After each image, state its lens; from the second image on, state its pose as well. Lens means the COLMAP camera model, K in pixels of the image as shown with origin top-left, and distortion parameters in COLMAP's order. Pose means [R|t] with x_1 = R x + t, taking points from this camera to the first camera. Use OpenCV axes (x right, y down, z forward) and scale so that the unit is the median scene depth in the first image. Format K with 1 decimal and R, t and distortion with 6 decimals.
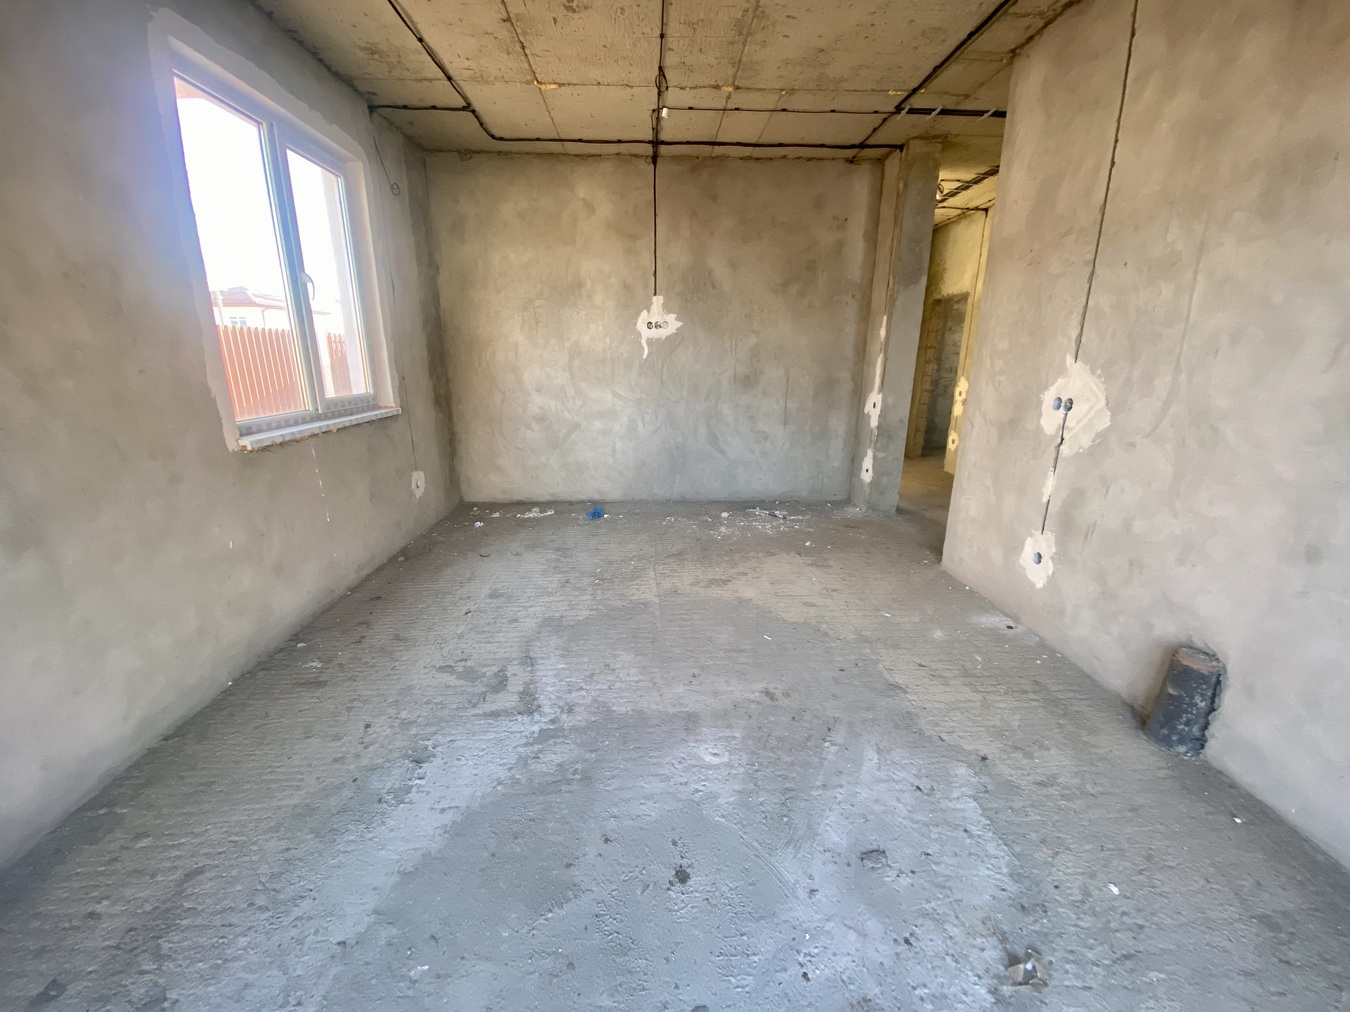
lens RADIAL K [[521.9, 0, 675.0], [0, 521.9, 506.0], [0, 0, 1]] dist [-0.049217, -0.000153]
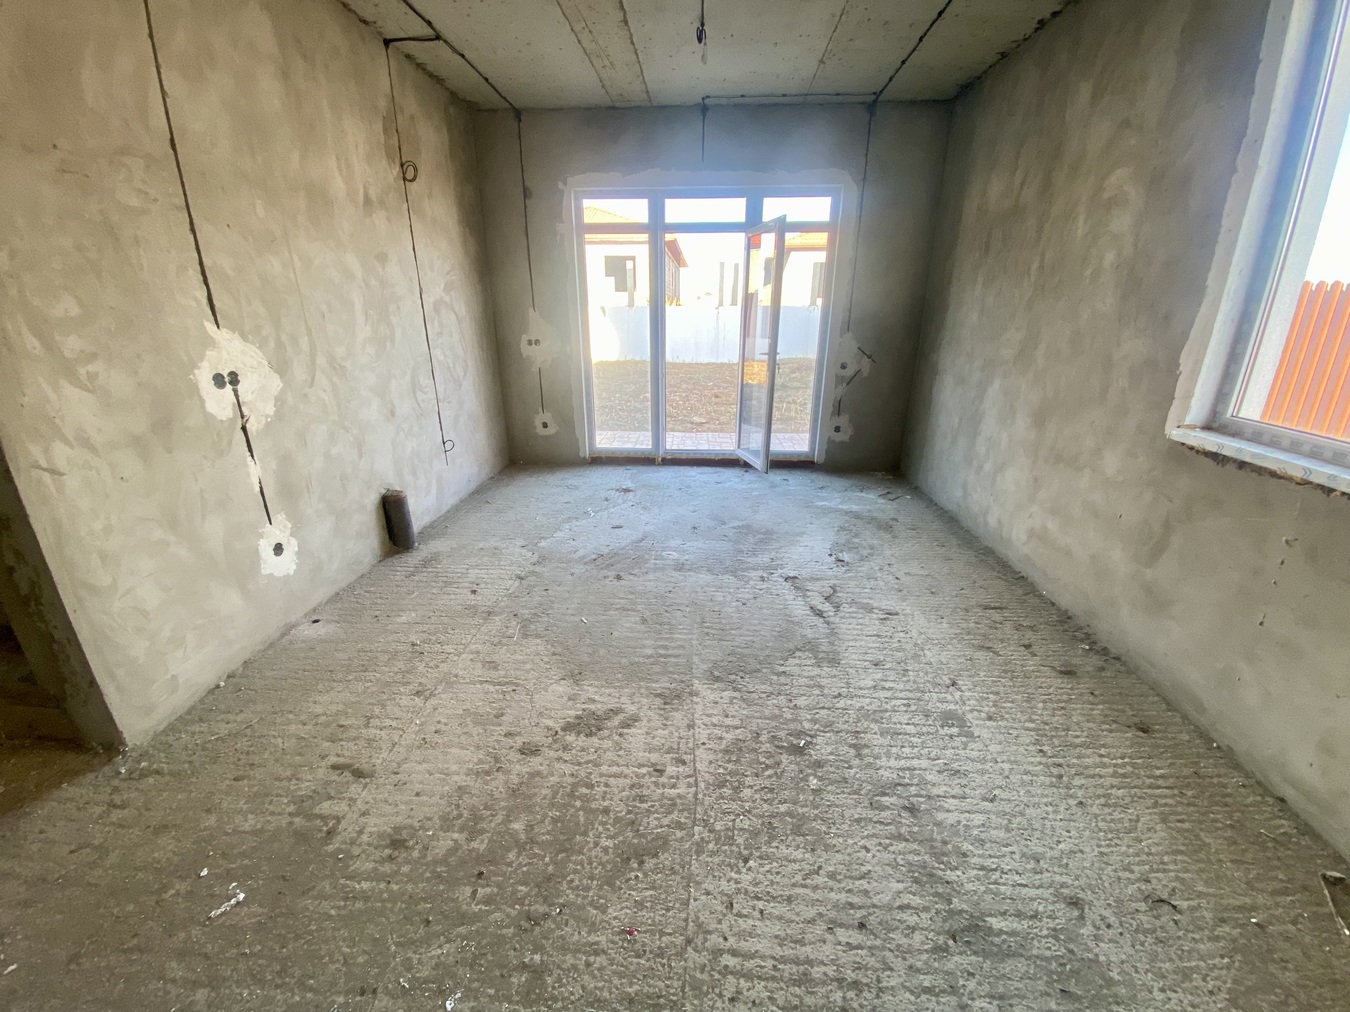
lens RADIAL K [[516.9, 0, 675.0], [0, 516.9, 506.0], [0, 0, 1]] dist [-0.043373, 0.000519]
pose [[-0.994421, -0.041406, 0.097020, -0.075020], [0.022901, 0.813064, 0.581723, -0.484737], [-0.102971, 0.580699, -0.807580, 1.674258]]
